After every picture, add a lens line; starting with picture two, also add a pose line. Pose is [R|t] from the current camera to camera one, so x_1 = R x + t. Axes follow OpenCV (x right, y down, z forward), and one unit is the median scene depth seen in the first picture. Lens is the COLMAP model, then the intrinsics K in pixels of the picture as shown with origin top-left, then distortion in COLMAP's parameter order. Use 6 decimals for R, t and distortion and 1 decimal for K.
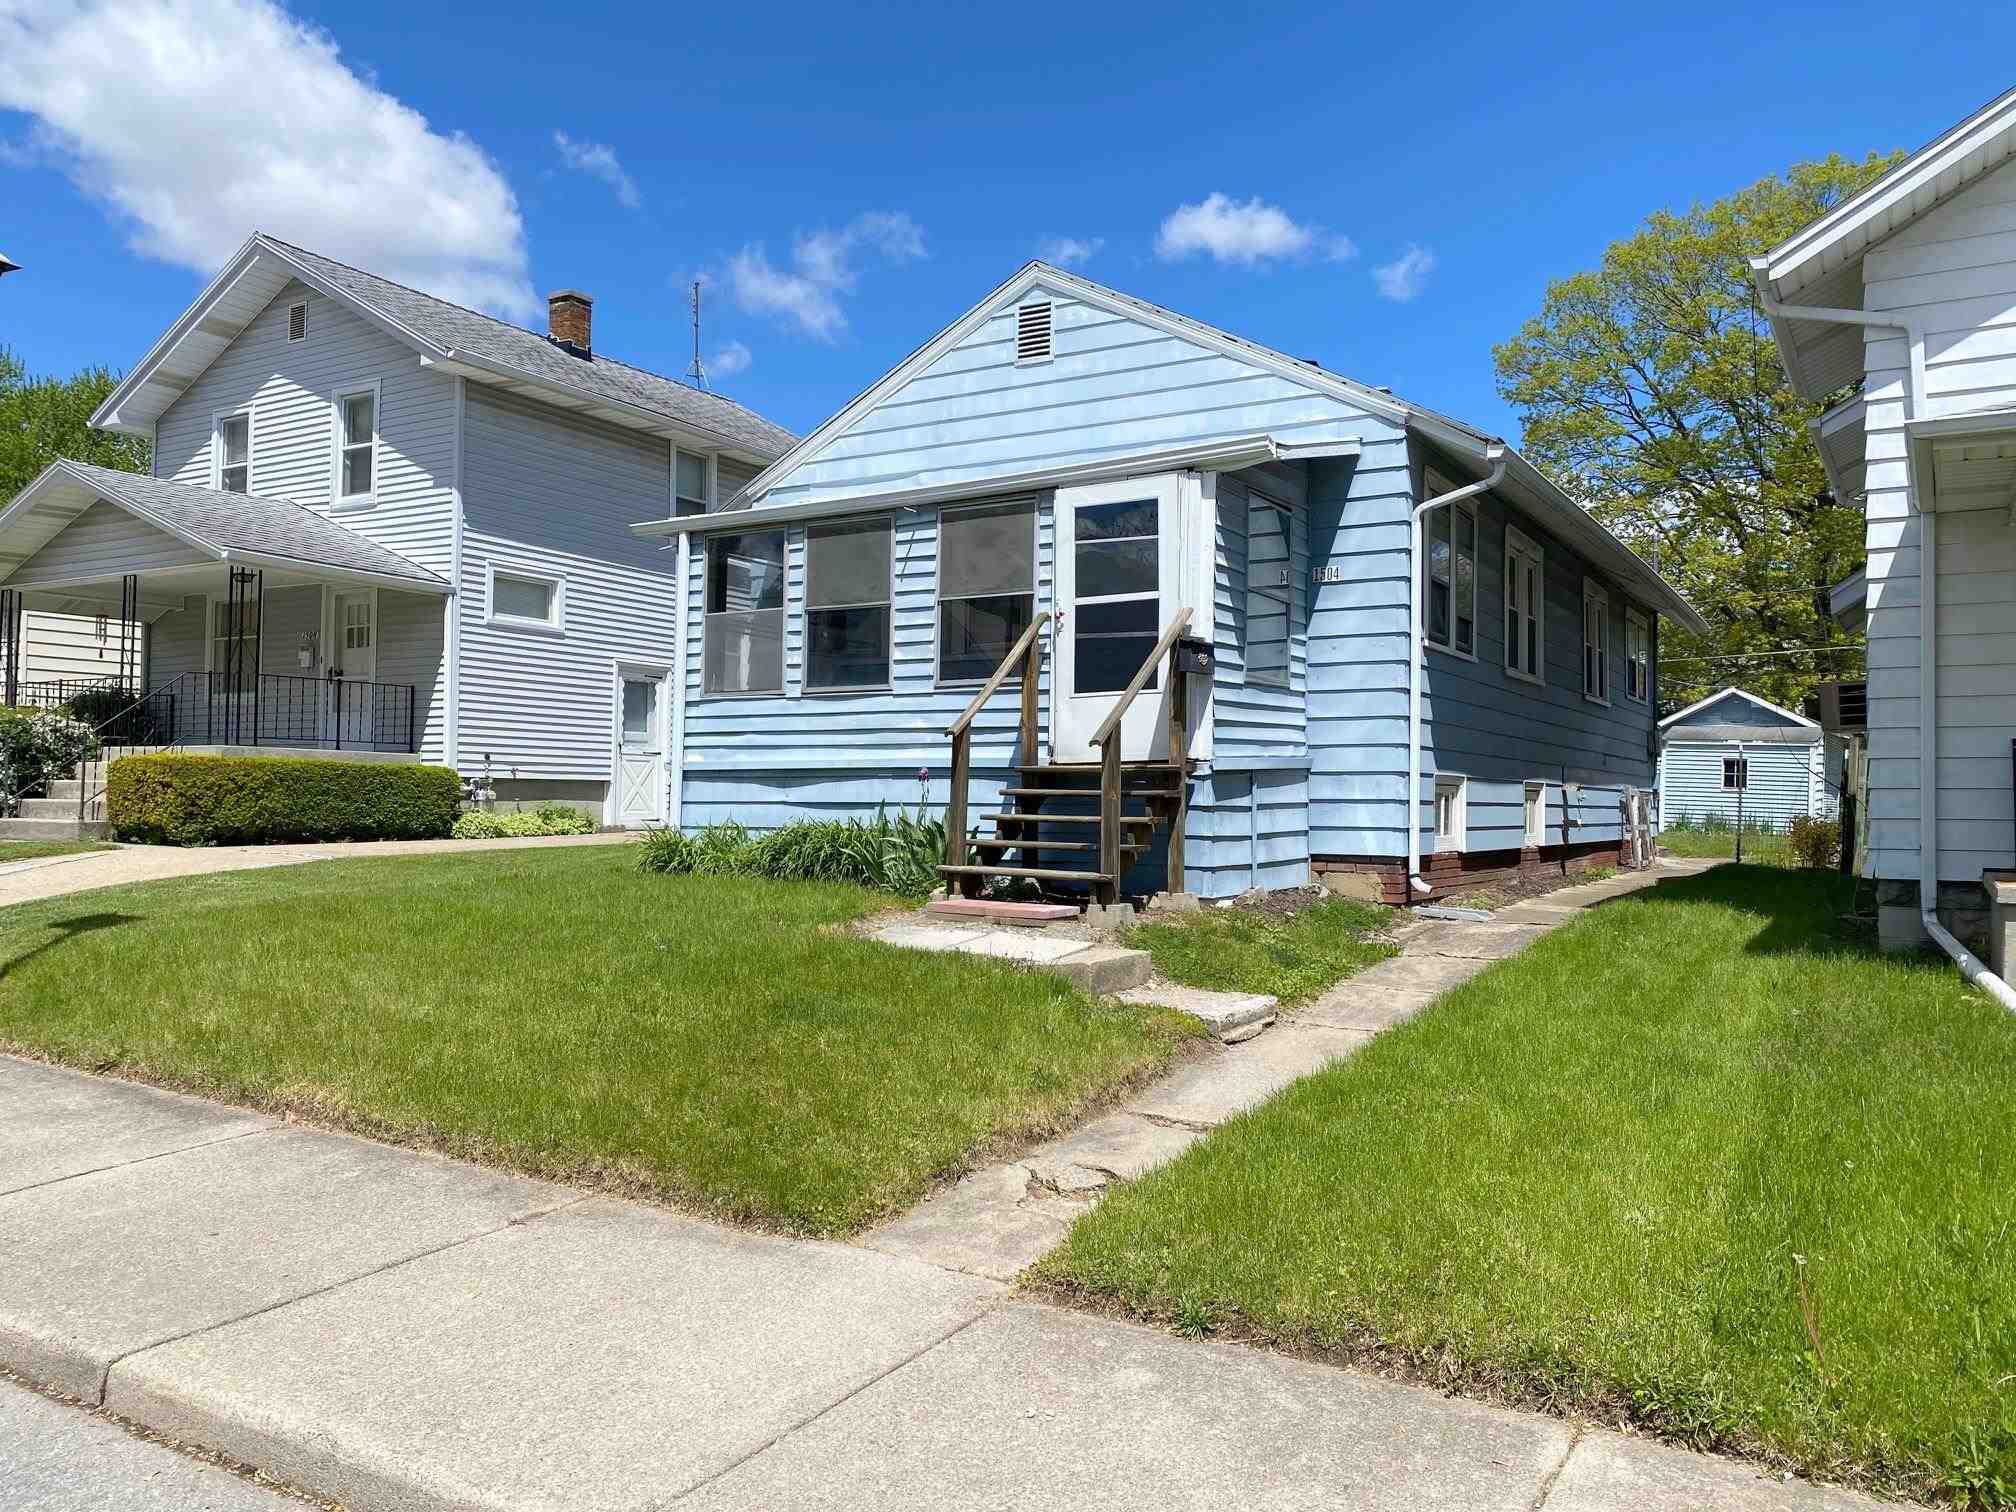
lens RADIAL K [[1544.6, 0, 993.2], [0, 1544.6, 751.6], [0, 0, 1]] dist [0.031443, -0.029335]
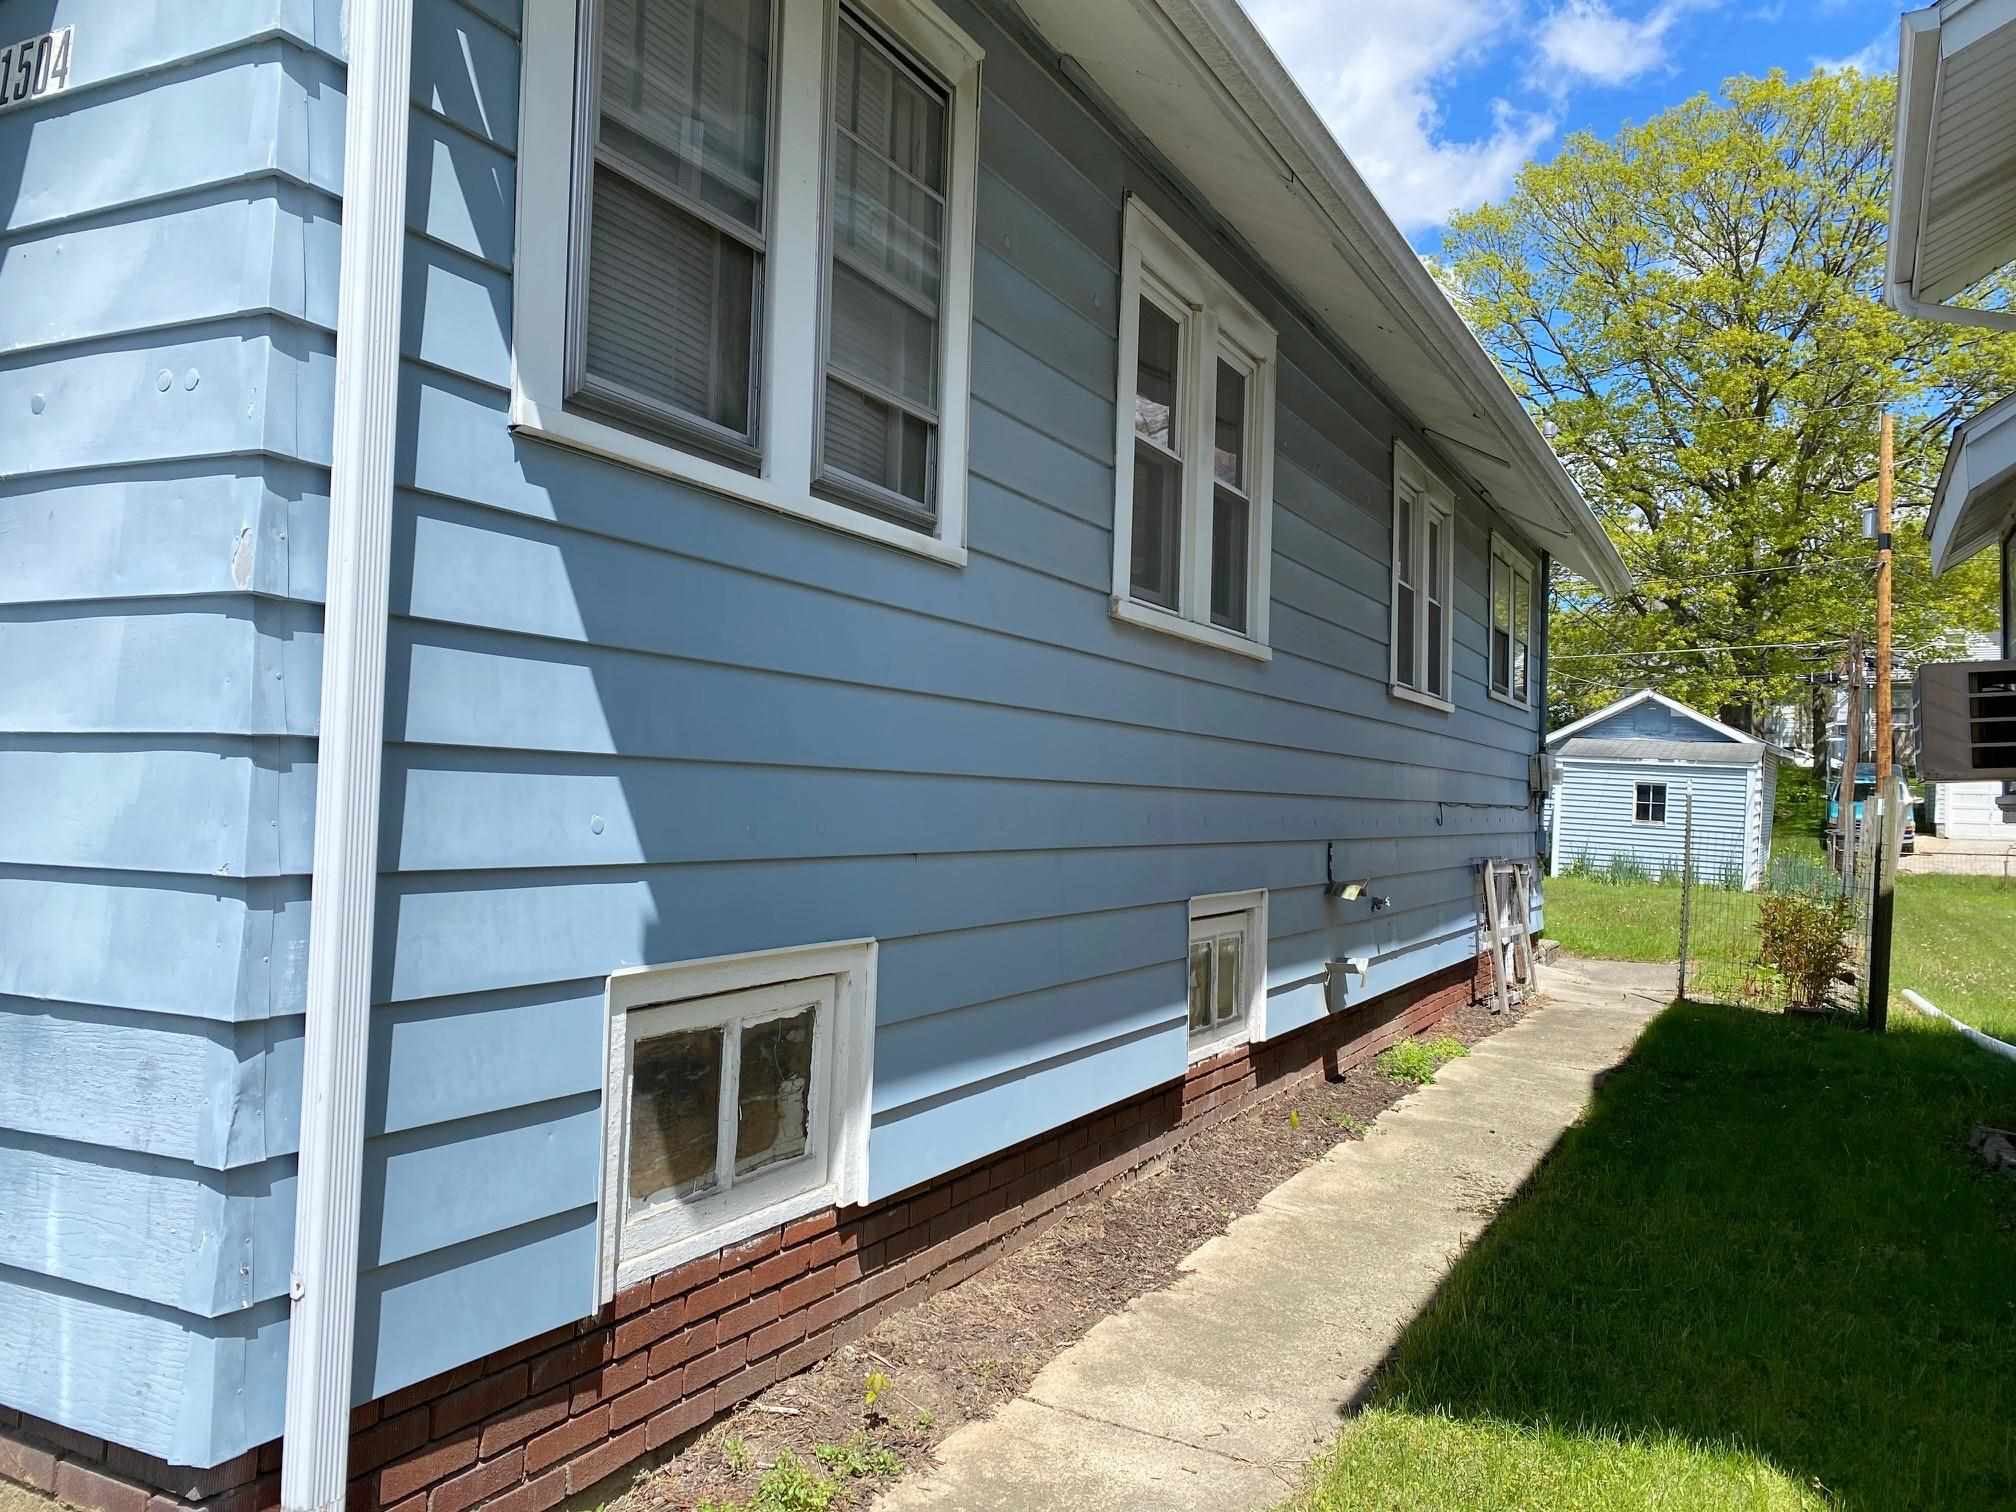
lens RADIAL K [[1544.6, 0, 1017.0], [0, 1544.6, 756.5], [0, 0, 1]] dist [0.031443, -0.029335]
pose [[0.997506, 0.017830, 0.068286, 0.121165], [-0.018338, 0.999809, 0.006823, -0.008288], [-0.068151, -0.008058, 0.997642, 0.275026]]
